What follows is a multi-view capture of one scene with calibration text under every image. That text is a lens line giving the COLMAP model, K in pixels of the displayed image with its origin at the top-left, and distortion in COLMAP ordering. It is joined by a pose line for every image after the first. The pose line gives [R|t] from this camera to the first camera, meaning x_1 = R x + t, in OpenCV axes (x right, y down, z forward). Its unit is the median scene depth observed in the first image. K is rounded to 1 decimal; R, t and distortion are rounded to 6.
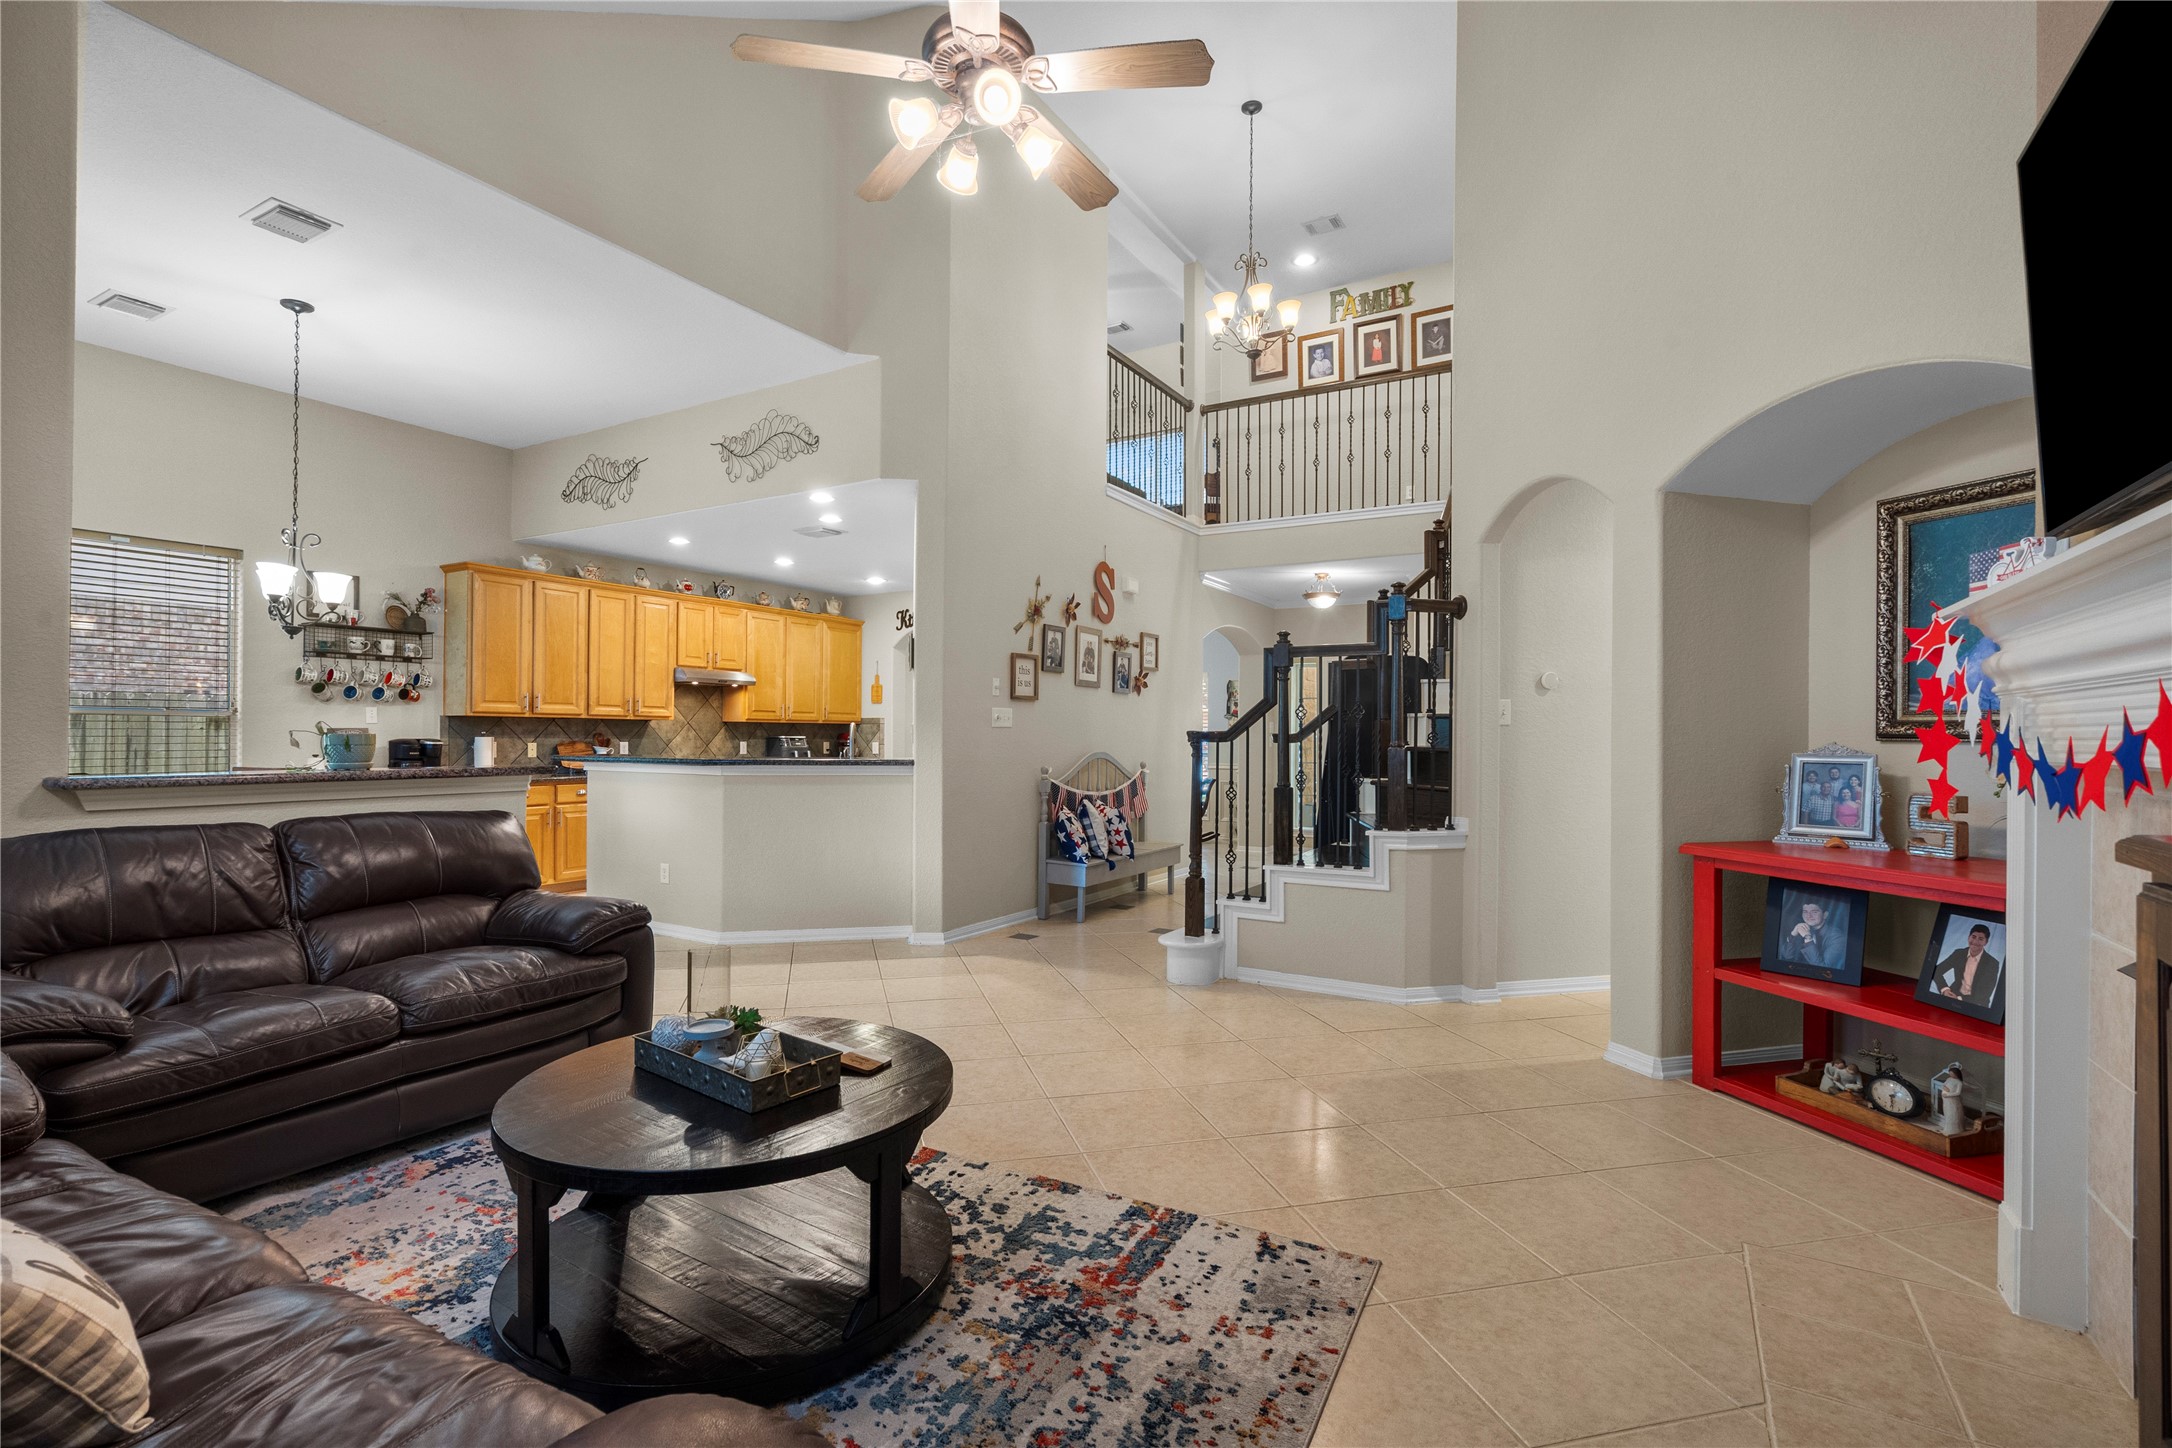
lens RADIAL K [[1011.0, 0, 1077.1], [0, 1011.0, 731.3], [0, 0, 1]] dist [-0.002333, 0.001697]
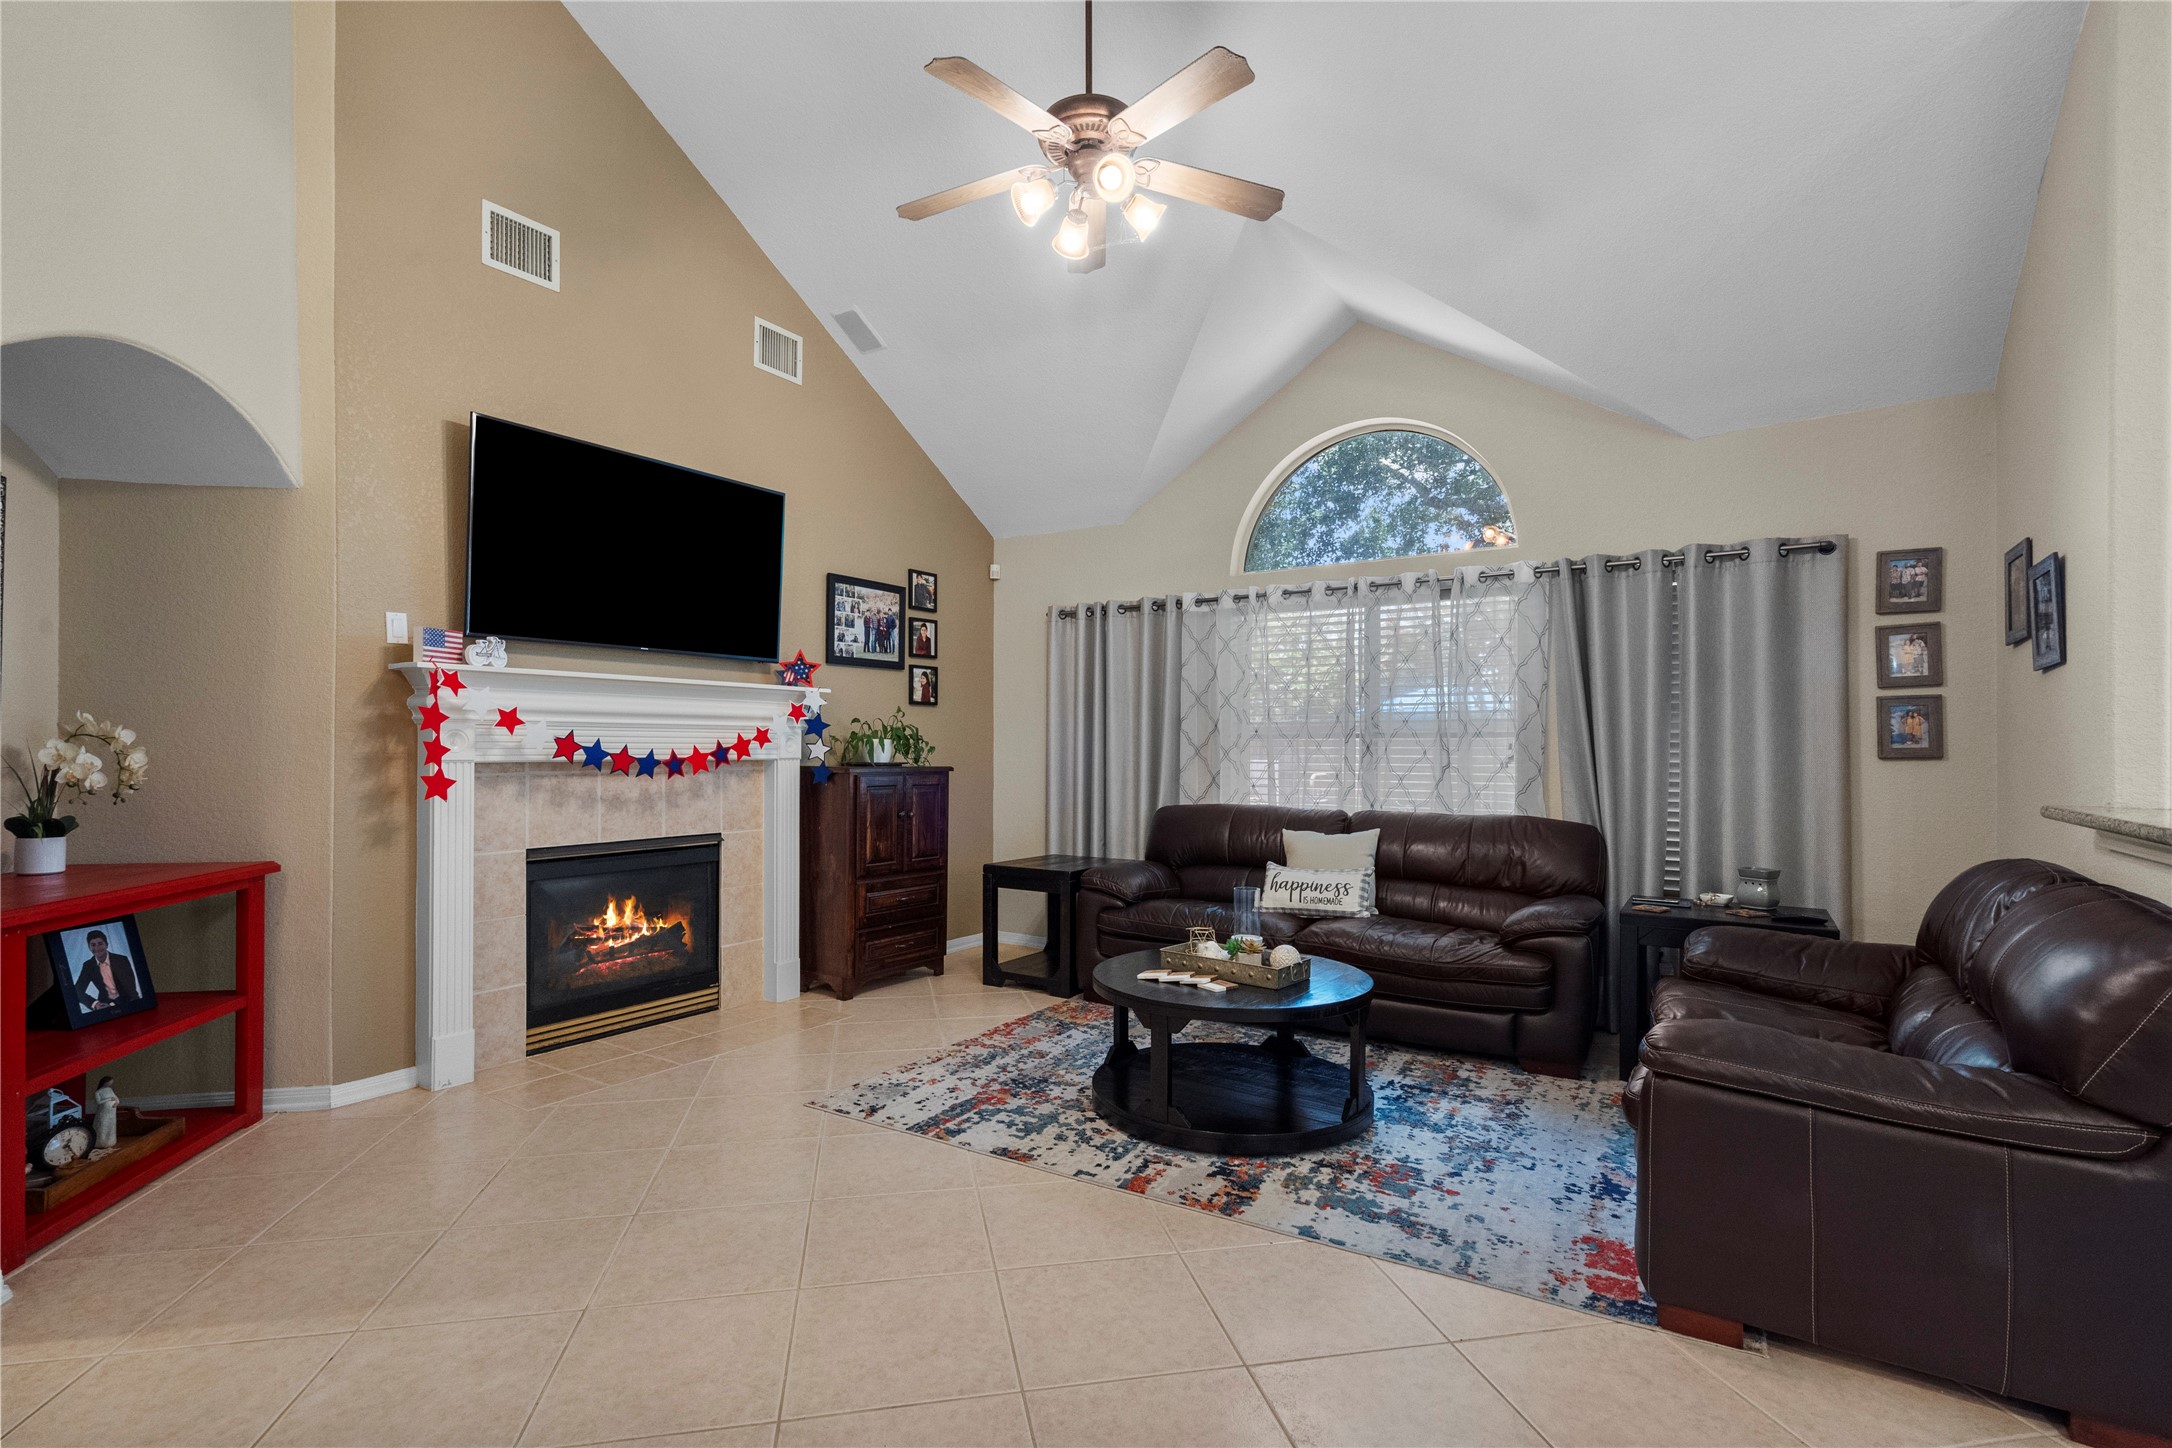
lens RADIAL K [[1011.0, 0, 1105.2], [0, 1011.0, 737.3], [0, 0, 1]] dist [-0.002333, 0.001697]
pose [[-0.999668, -0.008589, 0.024285, -0.168441], [-0.008991, 0.999823, -0.016503, 0.006695], [-0.024139, -0.016716, -0.999569, 2.420731]]
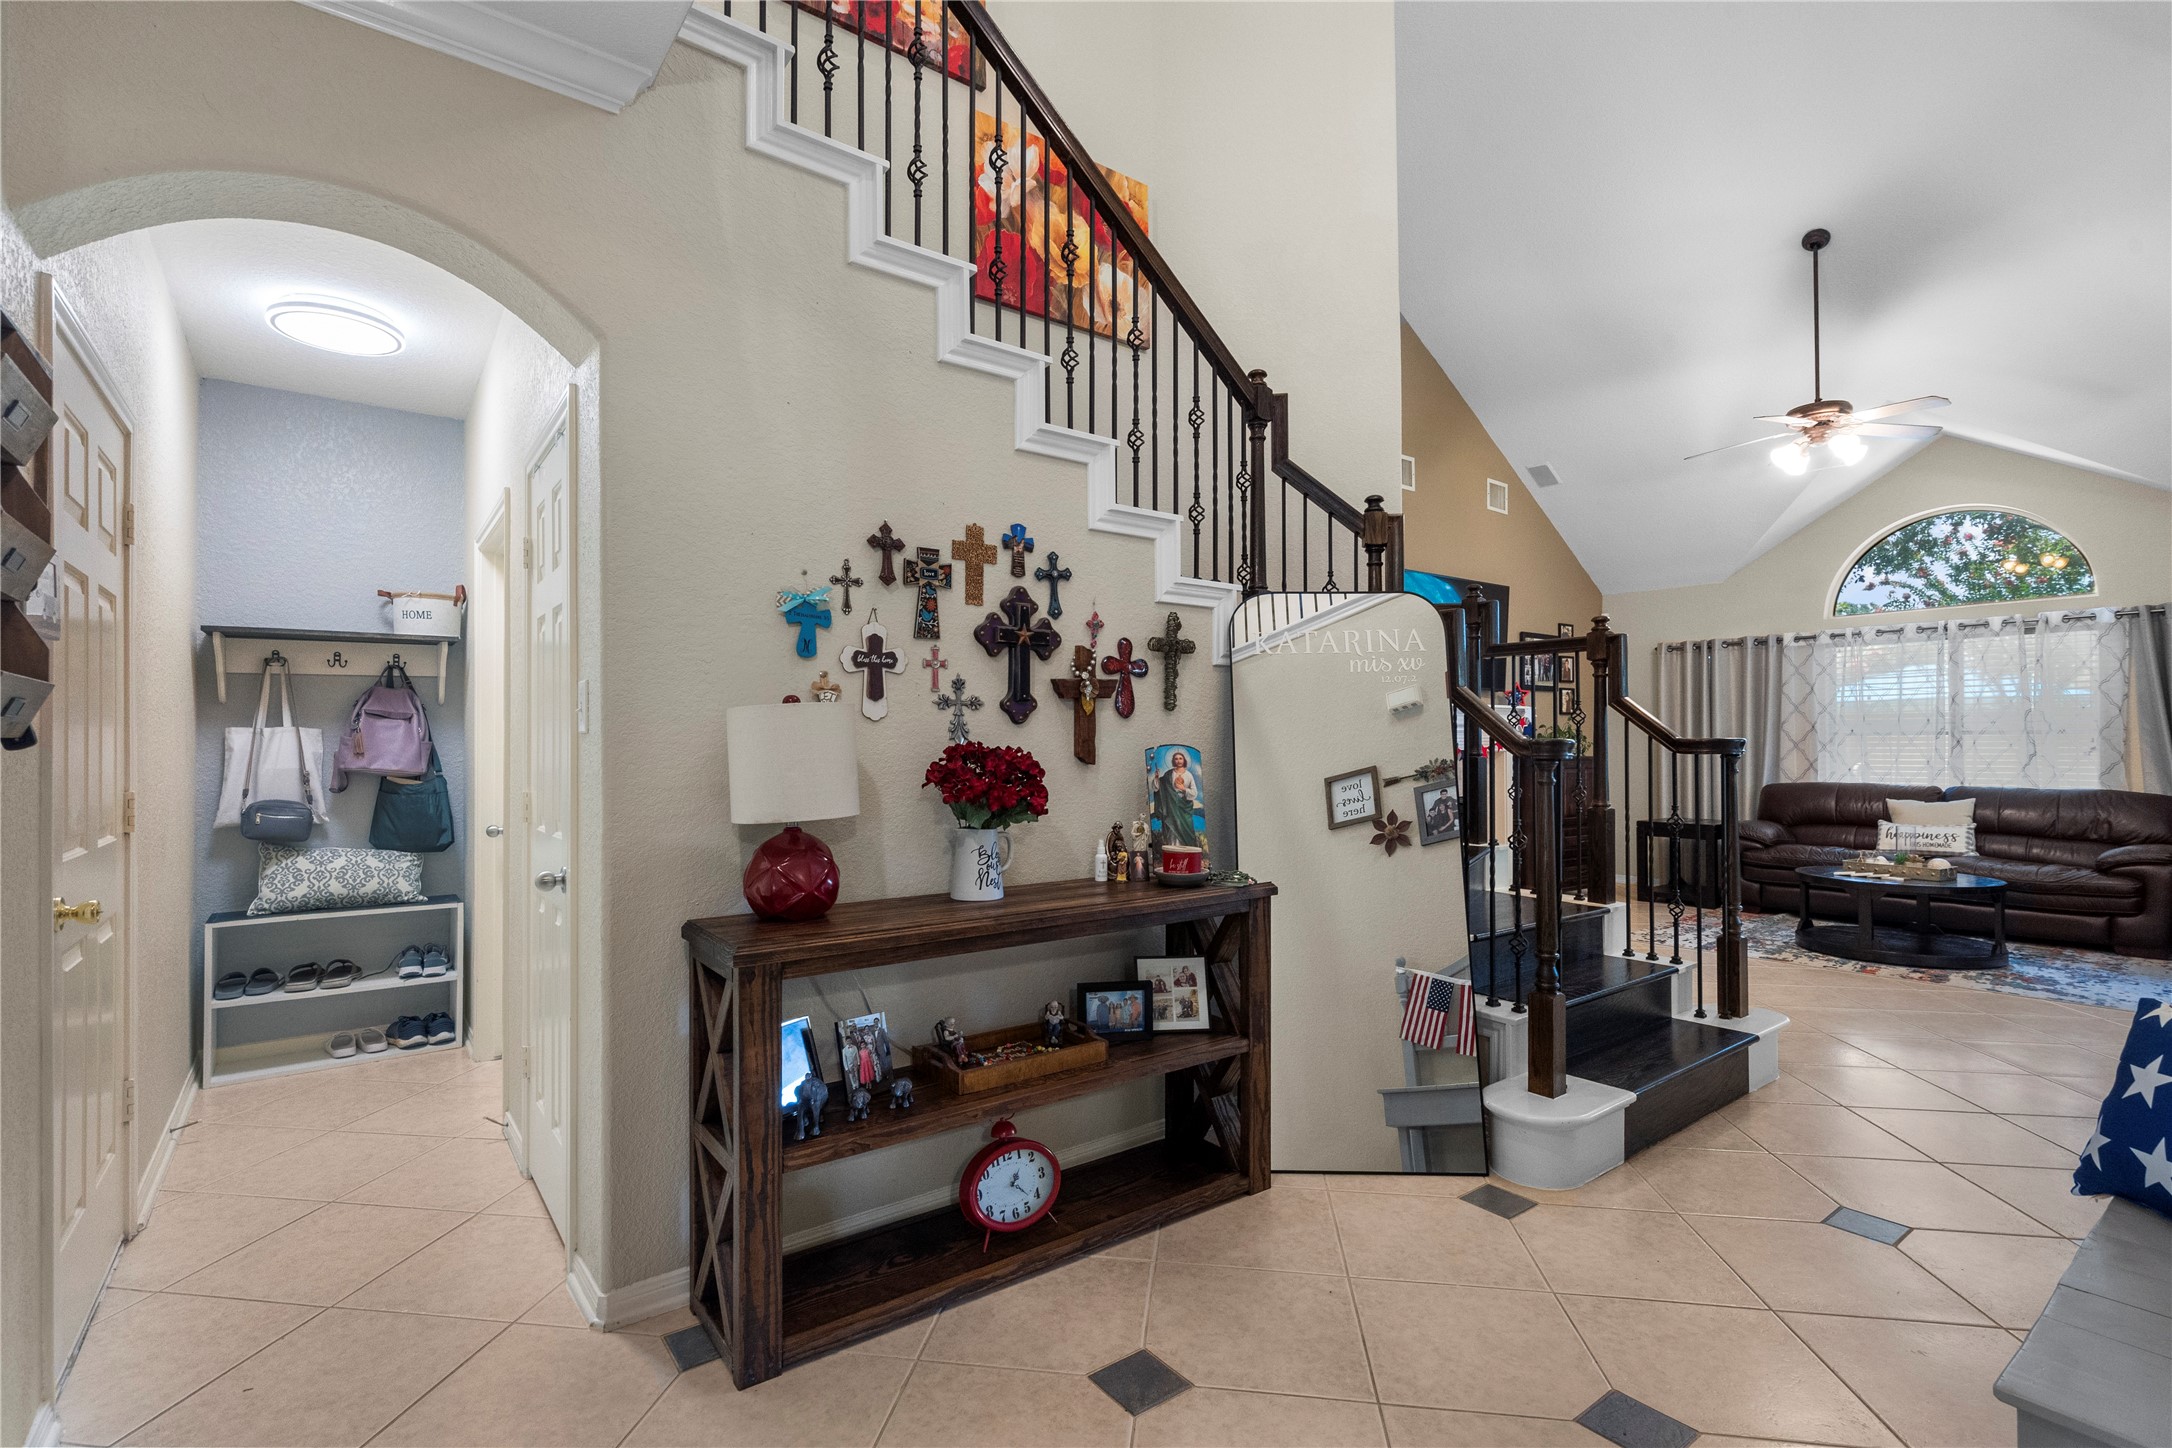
lens RADIAL K [[1011.0, 0, 1072.1], [0, 1011.0, 732.6], [0, 0, 1]] dist [-0.002333, 0.001697]
pose [[-0.926150, 0.002488, 0.377147, 0.548407], [-0.002704, 0.999909, -0.013235, 0.008202], [-0.377145, -0.013278, -0.926059, 3.866556]]
